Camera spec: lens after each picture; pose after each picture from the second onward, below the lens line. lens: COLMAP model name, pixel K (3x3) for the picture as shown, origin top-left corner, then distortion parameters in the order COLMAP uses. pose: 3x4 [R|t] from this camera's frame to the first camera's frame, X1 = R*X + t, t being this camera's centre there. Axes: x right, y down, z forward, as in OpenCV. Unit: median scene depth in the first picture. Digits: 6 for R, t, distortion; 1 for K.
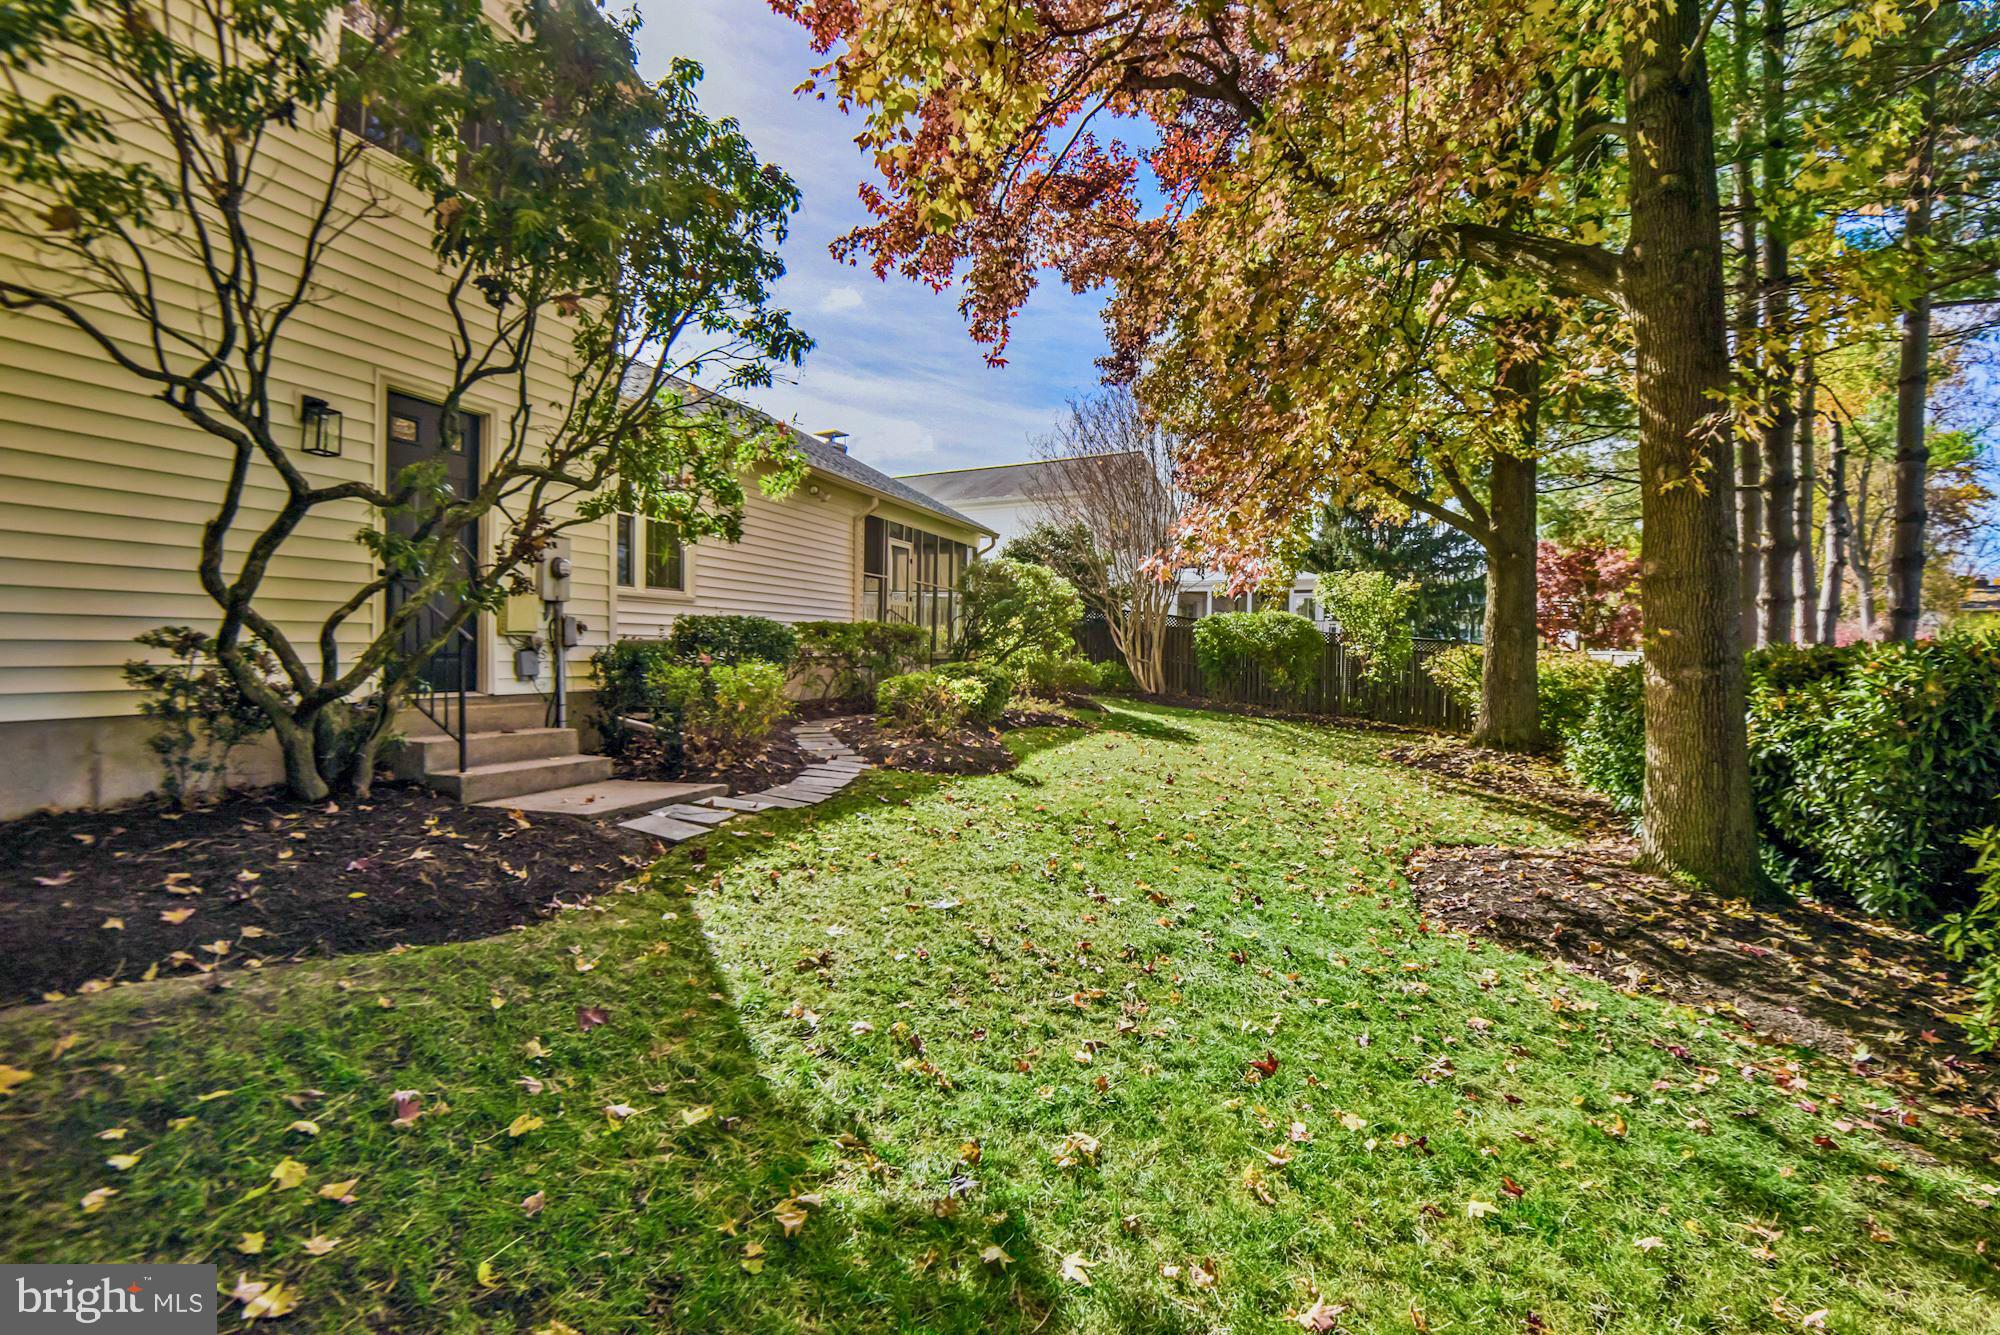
lens RADIAL K [[854.8, 0, 998.3], [0, 854.8, 647.0], [0, 0, 1]] dist [0.000163, -0.015865]
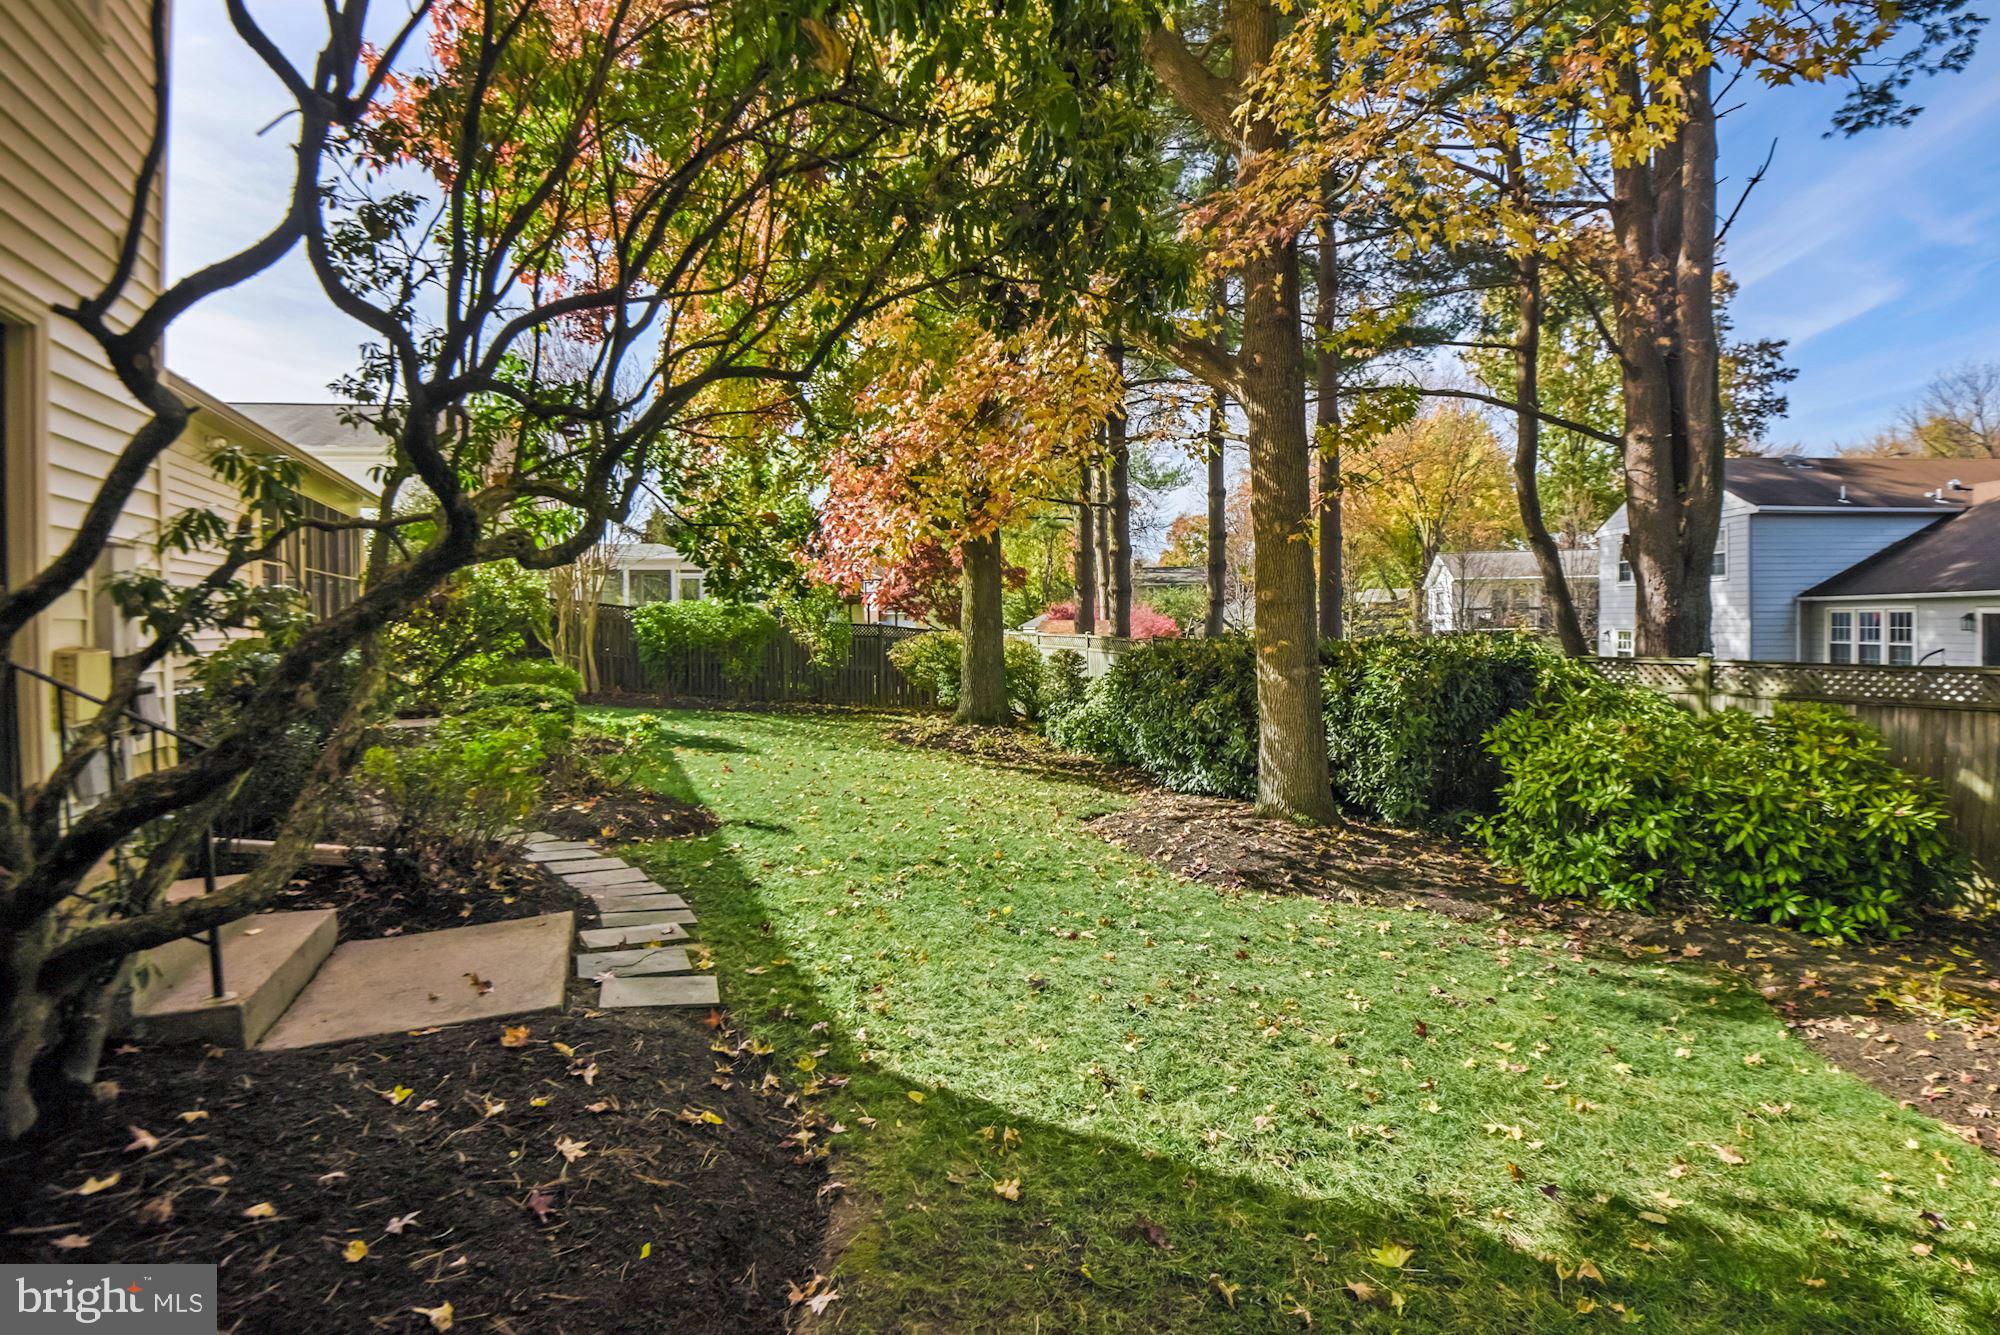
lens RADIAL K [[889.9, 0, 1007.0], [0, 889.9, 643.1], [0, 0, 1]] dist [-0.001180, -0.000593]
pose [[0.758017, -0.040810, 0.650957, -0.851562], [0.028270, 0.999158, 0.029720, -0.125203], [-0.651622, -0.004125, 0.758533, 0.334058]]
